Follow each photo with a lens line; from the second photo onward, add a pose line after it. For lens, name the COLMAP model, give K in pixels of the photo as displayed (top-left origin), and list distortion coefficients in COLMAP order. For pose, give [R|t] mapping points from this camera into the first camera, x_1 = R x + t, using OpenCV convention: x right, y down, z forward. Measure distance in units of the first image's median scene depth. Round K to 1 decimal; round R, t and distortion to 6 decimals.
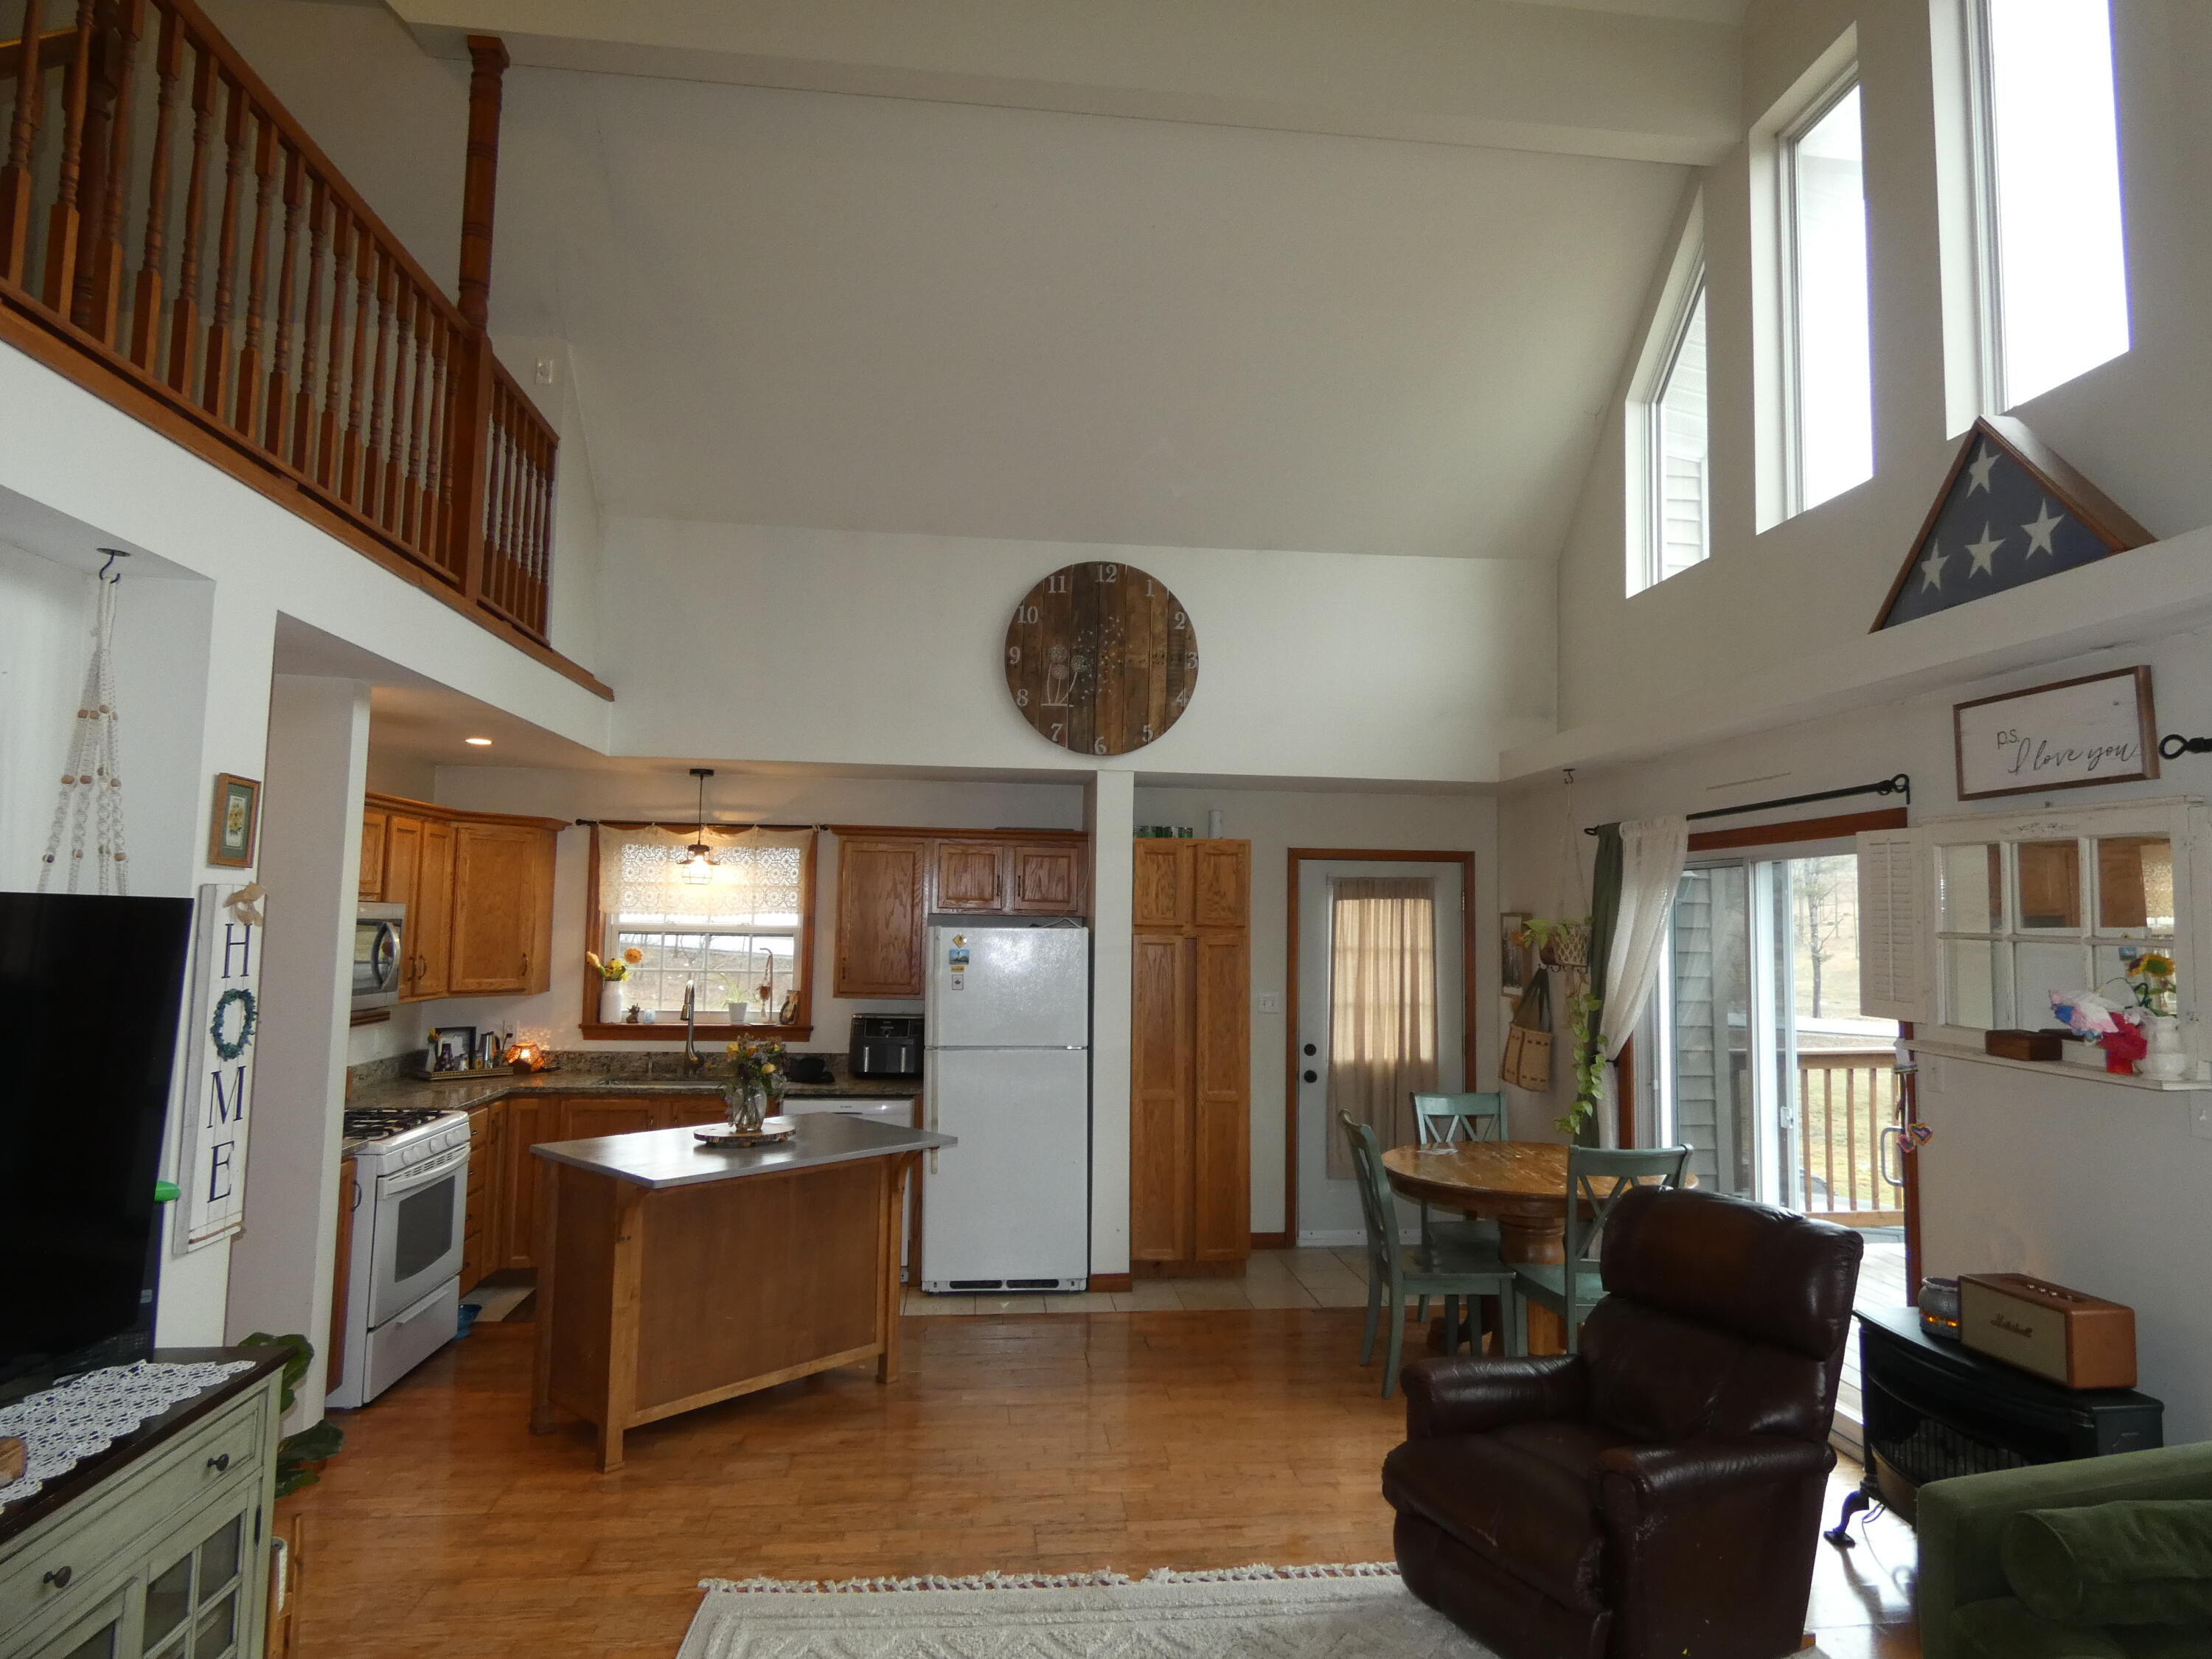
lens RADIAL K [[1325.8, 0, 1114.0], [0, 1325.8, 843.6], [0, 0, 1]] dist [0.003247, -0.007953]
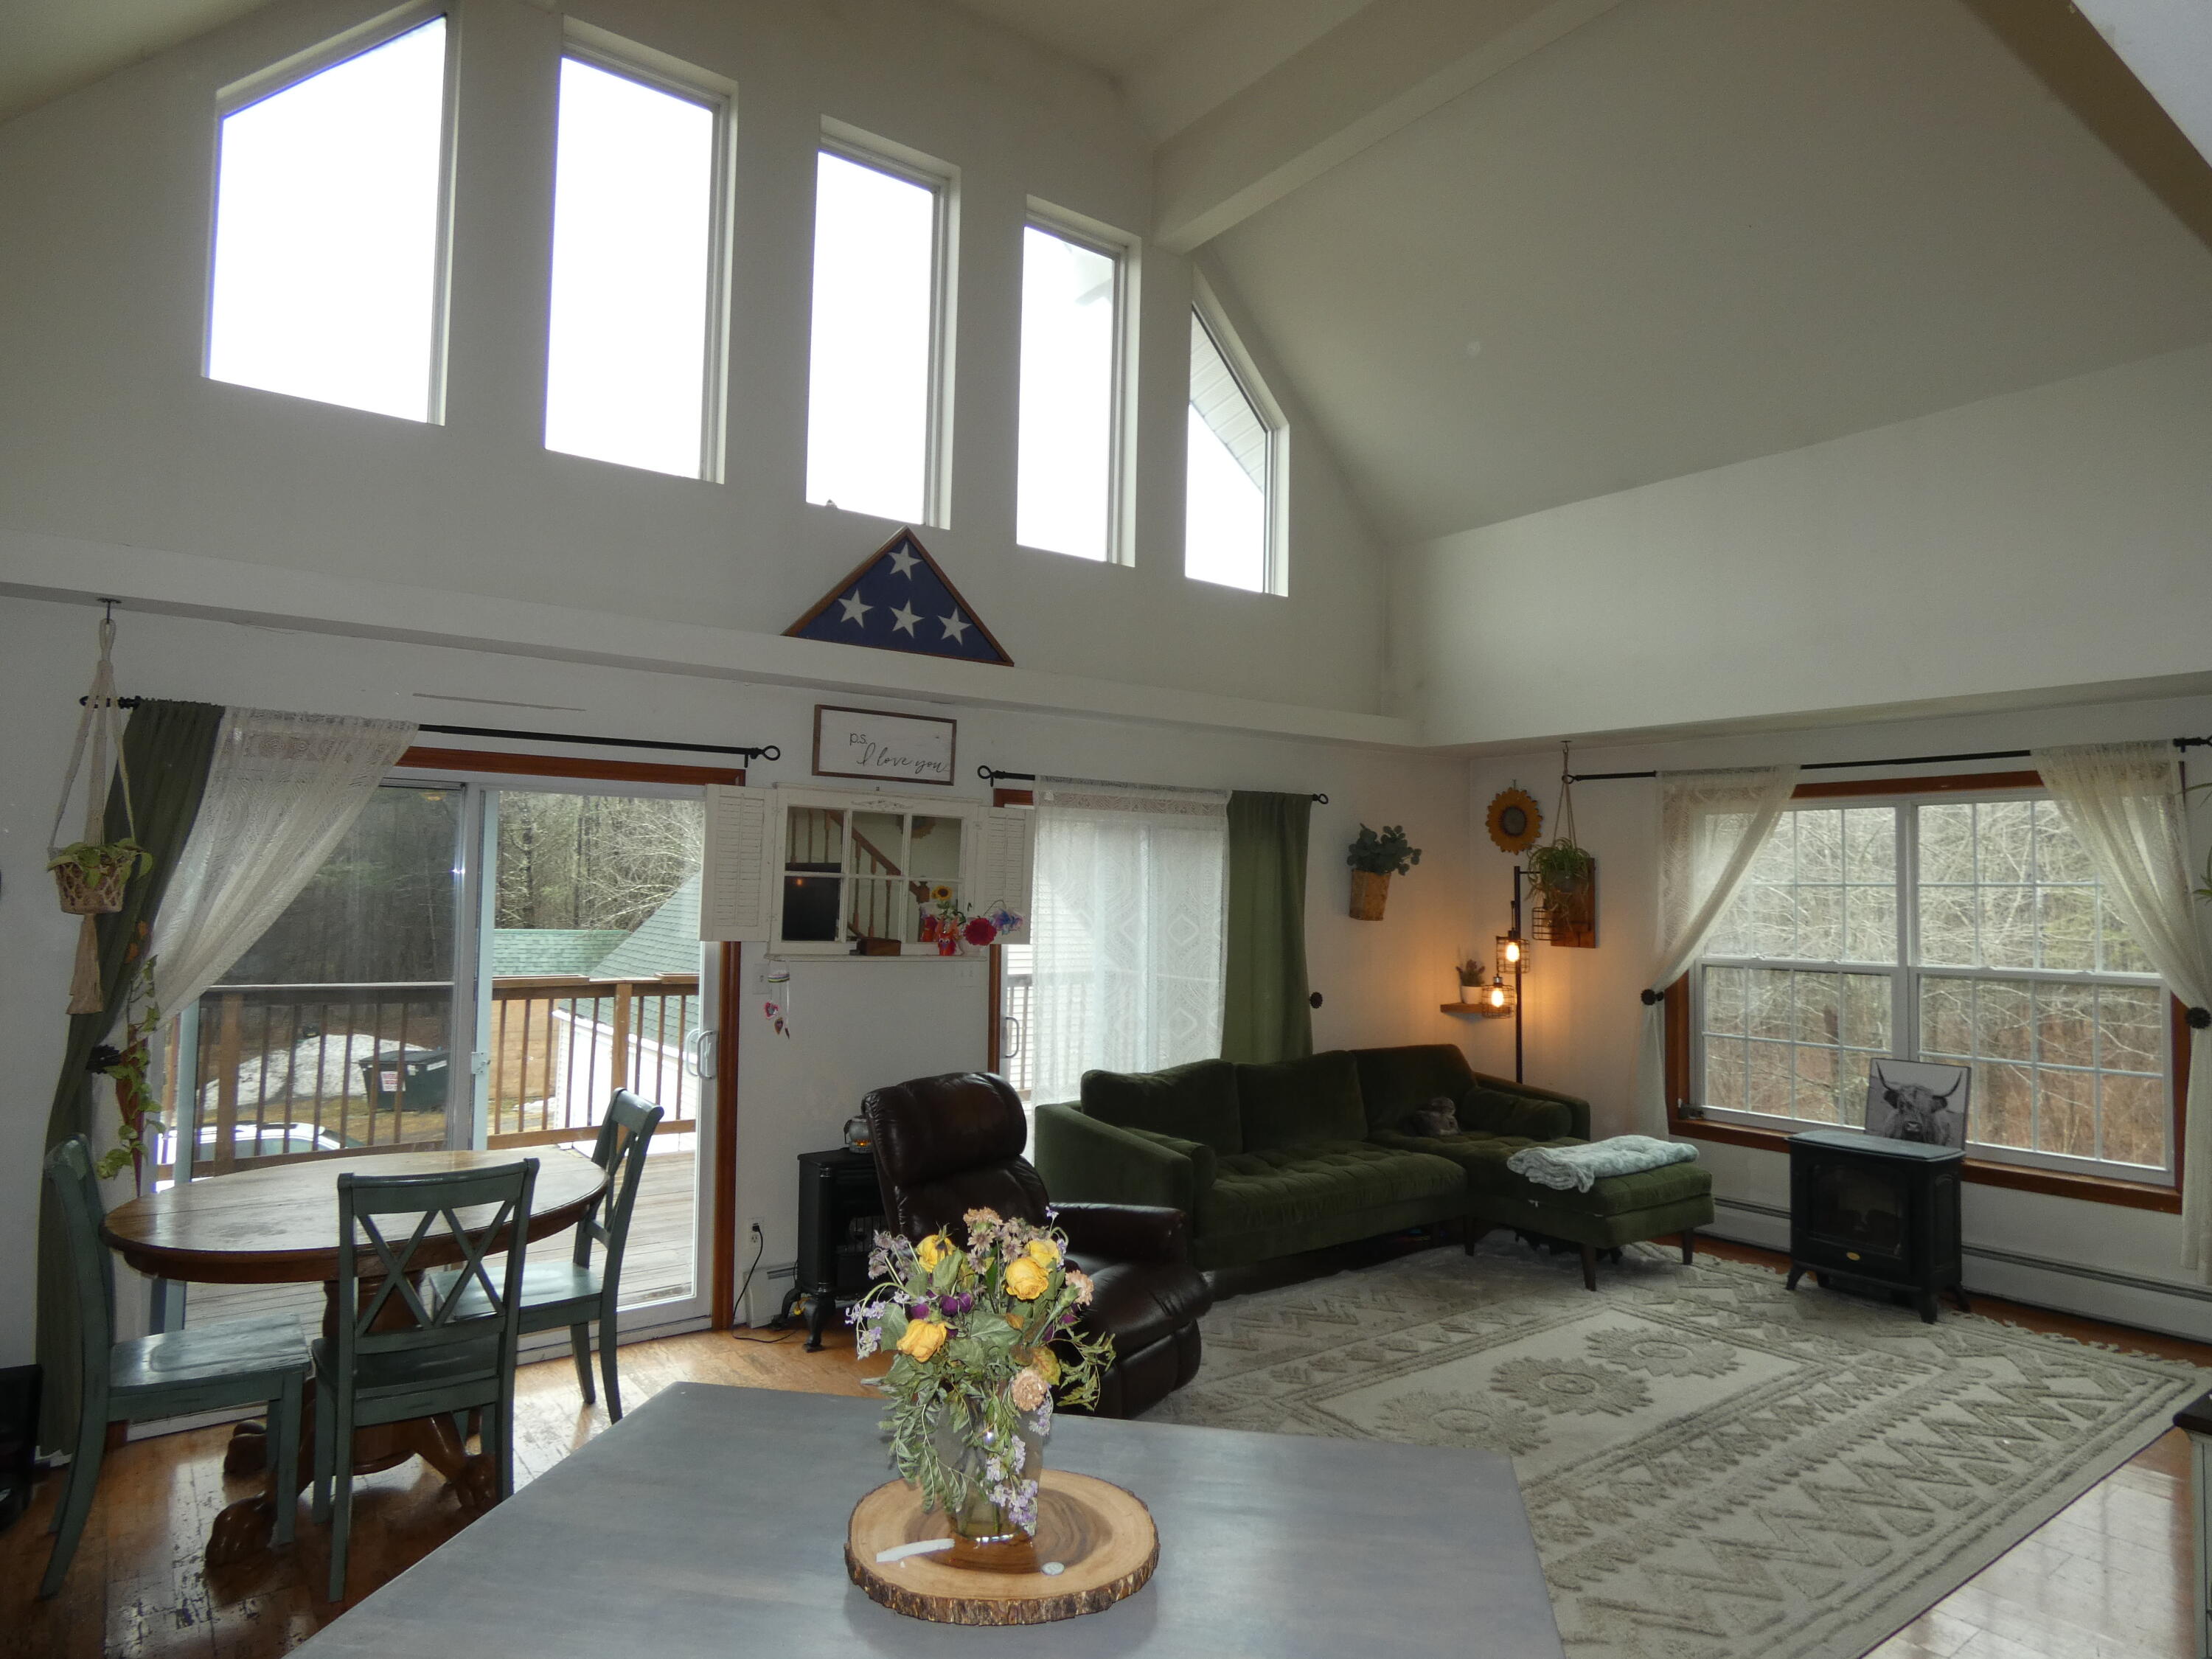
lens RADIAL K [[1325.8, 0, 1116.1], [0, 1325.8, 825.4], [0, 0, 1]] dist [0.003247, -0.007953]
pose [[-0.489793, 0.020172, 0.871605, -0.757612], [-0.082396, 0.994187, -0.069311, 0.095832], [-0.867936, -0.105765, -0.485284, 1.496329]]
